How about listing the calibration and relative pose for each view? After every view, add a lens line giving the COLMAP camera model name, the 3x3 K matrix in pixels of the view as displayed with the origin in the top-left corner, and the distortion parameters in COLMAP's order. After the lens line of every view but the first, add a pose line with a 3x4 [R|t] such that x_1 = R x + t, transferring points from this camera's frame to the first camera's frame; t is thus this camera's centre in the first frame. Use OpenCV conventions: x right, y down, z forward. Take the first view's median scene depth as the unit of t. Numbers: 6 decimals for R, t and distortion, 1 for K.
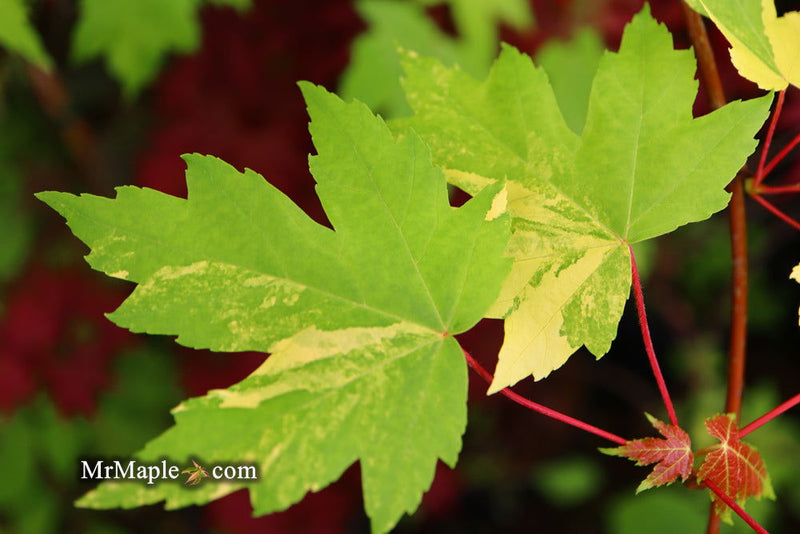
lens RADIAL K [[599.8, 0, 400.0], [0, 599.8, 267.0], [0, 0, 1]] dist [-0.004052, -0.001354]
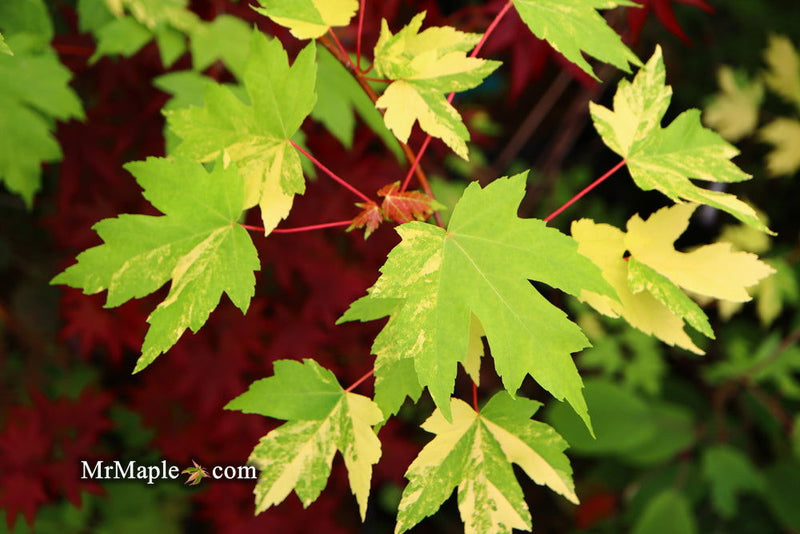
lens RADIAL K [[599.8, 0, 400.0], [0, 599.8, 267.0], [0, 0, 1]] dist [-0.004052, -0.001354]
pose [[0.821511, -0.565670, -0.071678, 0.625866], [0.567034, 0.823693, -0.001578, 0.571689], [0.059934, -0.039347, 0.997427, -1.089125]]
